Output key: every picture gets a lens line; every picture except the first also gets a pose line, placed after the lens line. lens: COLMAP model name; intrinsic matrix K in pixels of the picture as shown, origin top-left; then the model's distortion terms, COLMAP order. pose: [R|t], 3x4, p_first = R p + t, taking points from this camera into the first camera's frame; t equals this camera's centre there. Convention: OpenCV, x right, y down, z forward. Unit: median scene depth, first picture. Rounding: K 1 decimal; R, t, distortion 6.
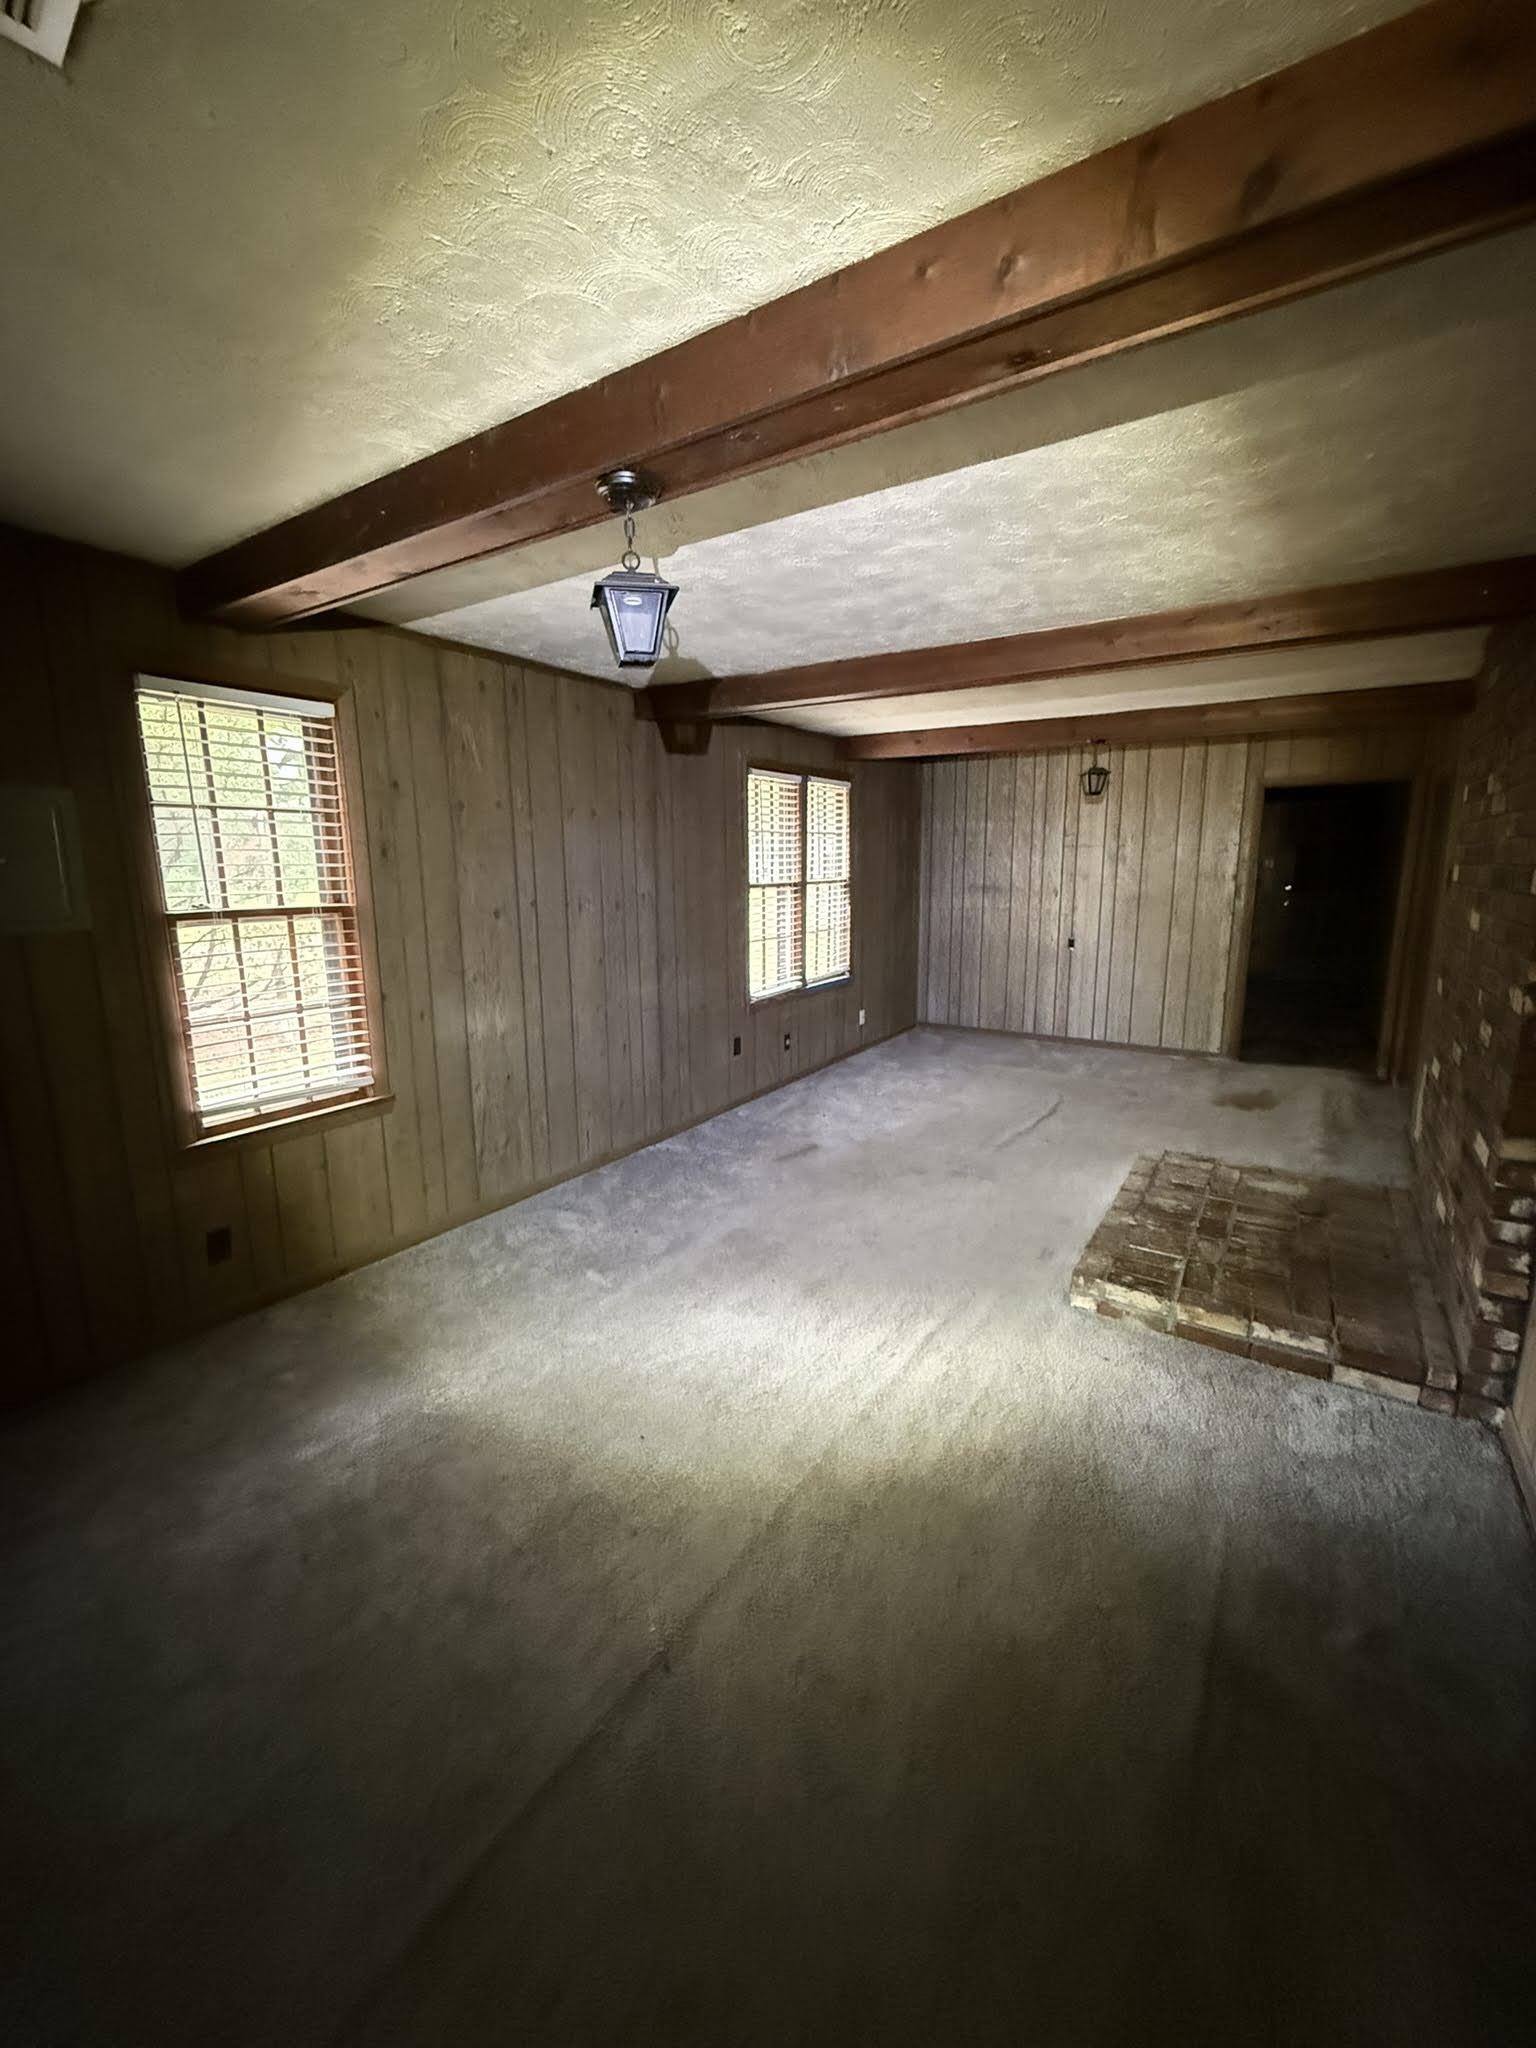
lens RADIAL K [[820.7, 0, 768.0], [0, 820.7, 1024.0], [0, 0, 1]] dist [-0.000306, 0.000481]
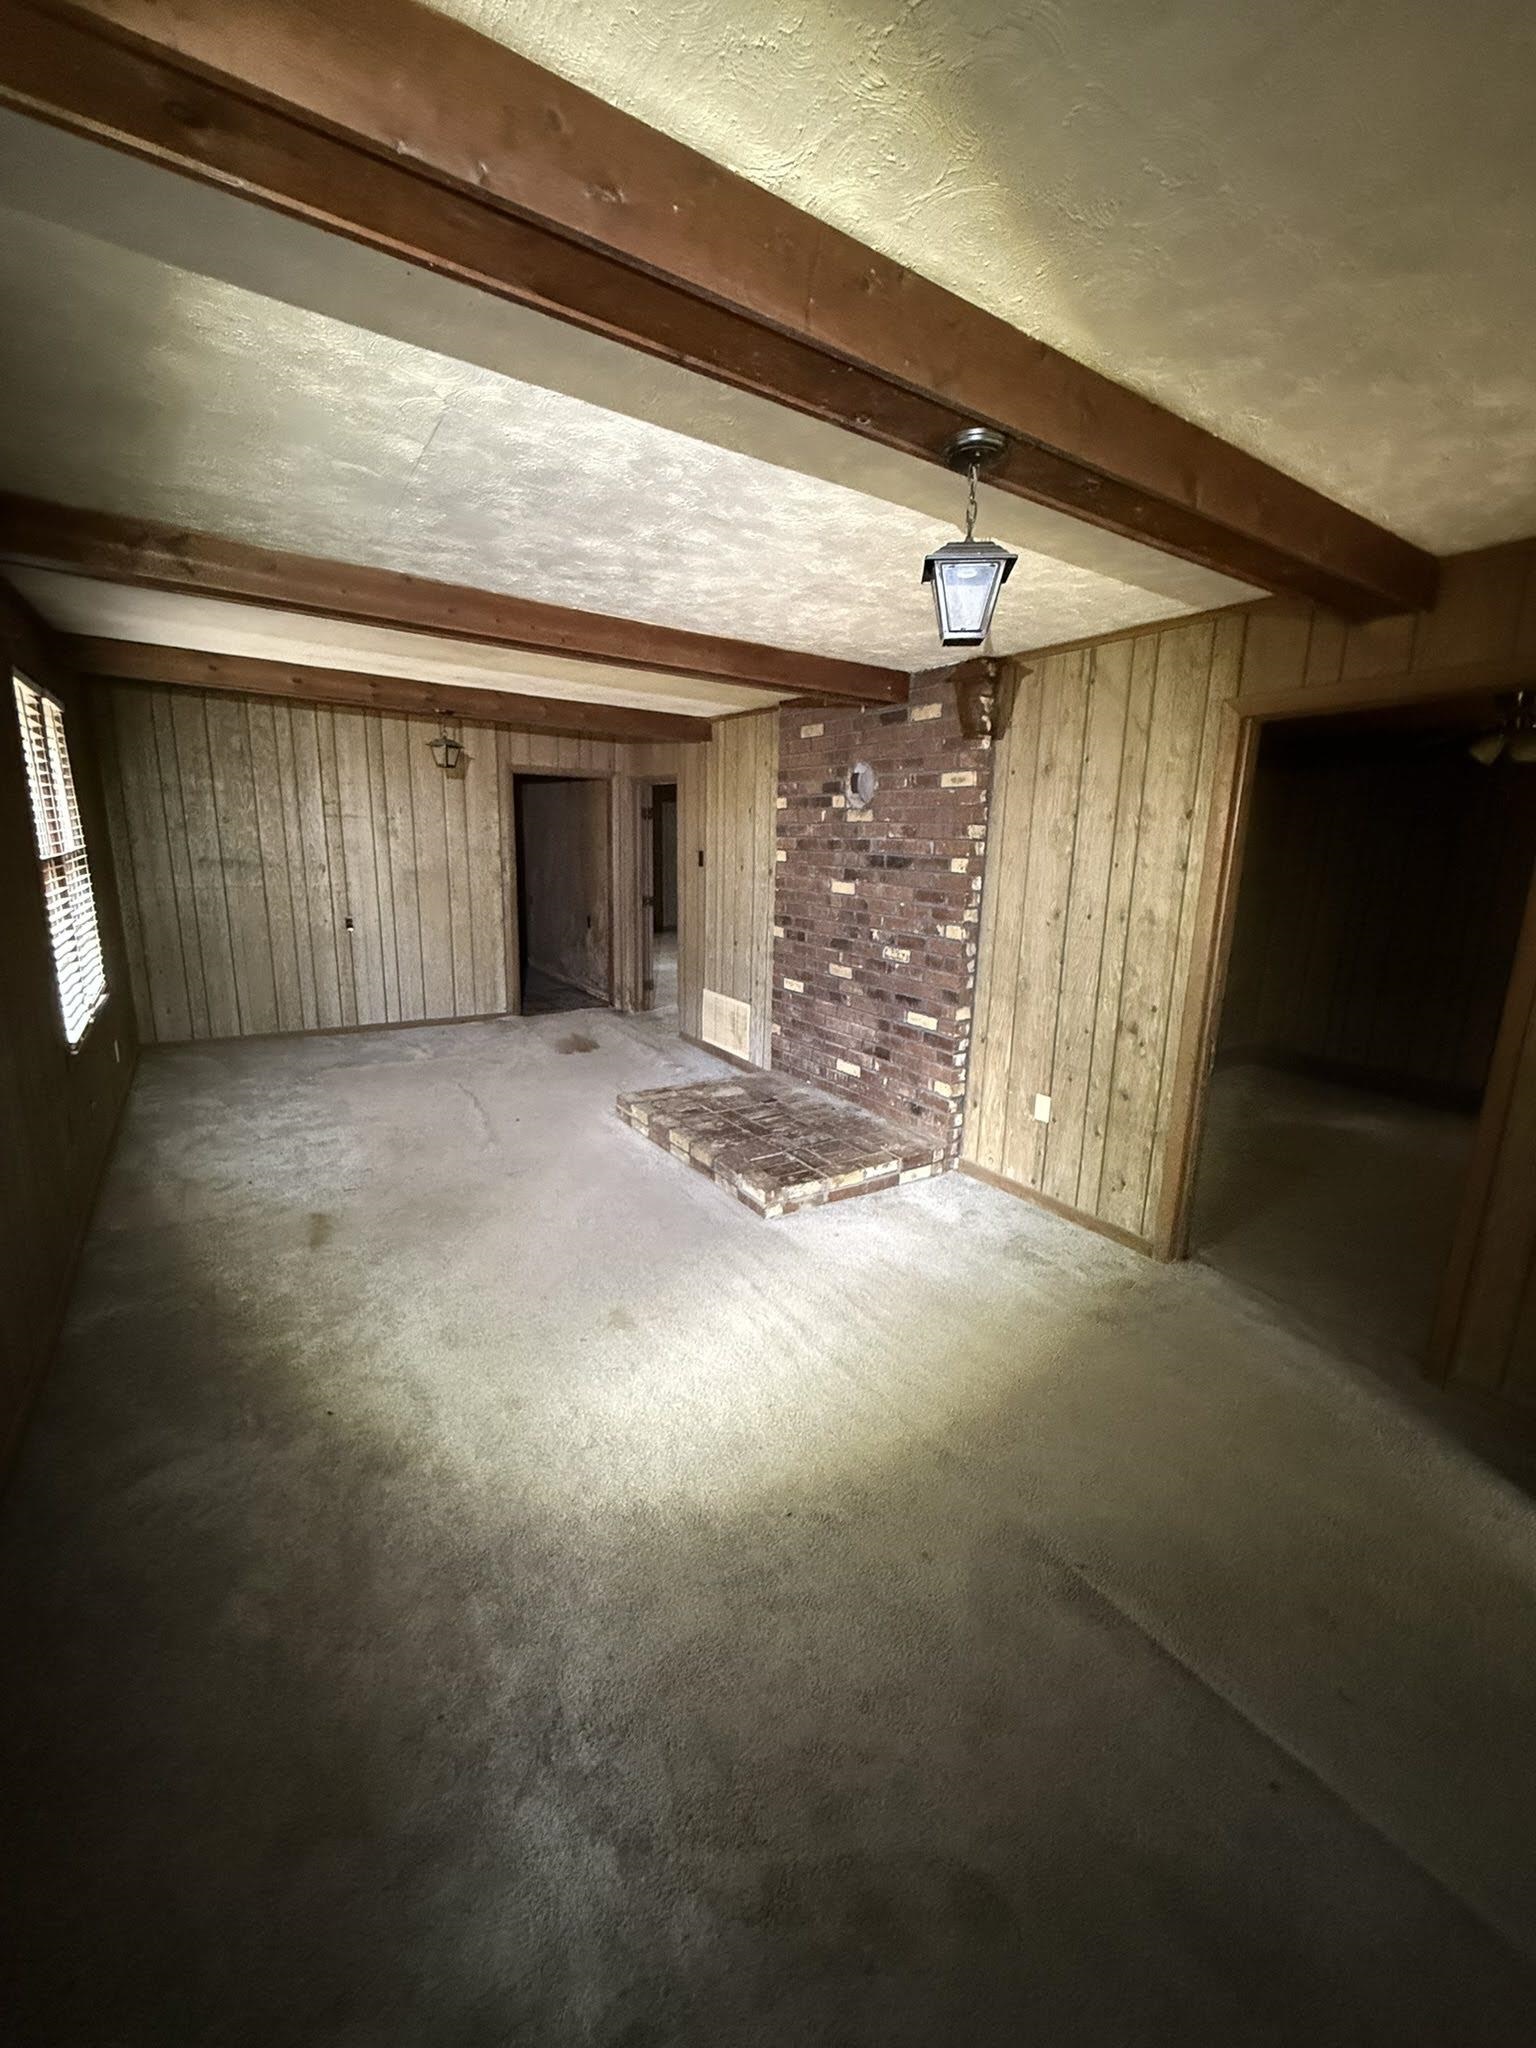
lens RADIAL K [[820.7, 0, 768.0], [0, 820.7, 1024.0], [0, 0, 1]] dist [-0.000306, 0.000481]
pose [[0.390866, -0.181809, 0.902313, -0.528165], [0.147241, 0.980025, 0.133685, -0.076864], [-0.908594, 0.080605, 0.409828, 0.385039]]
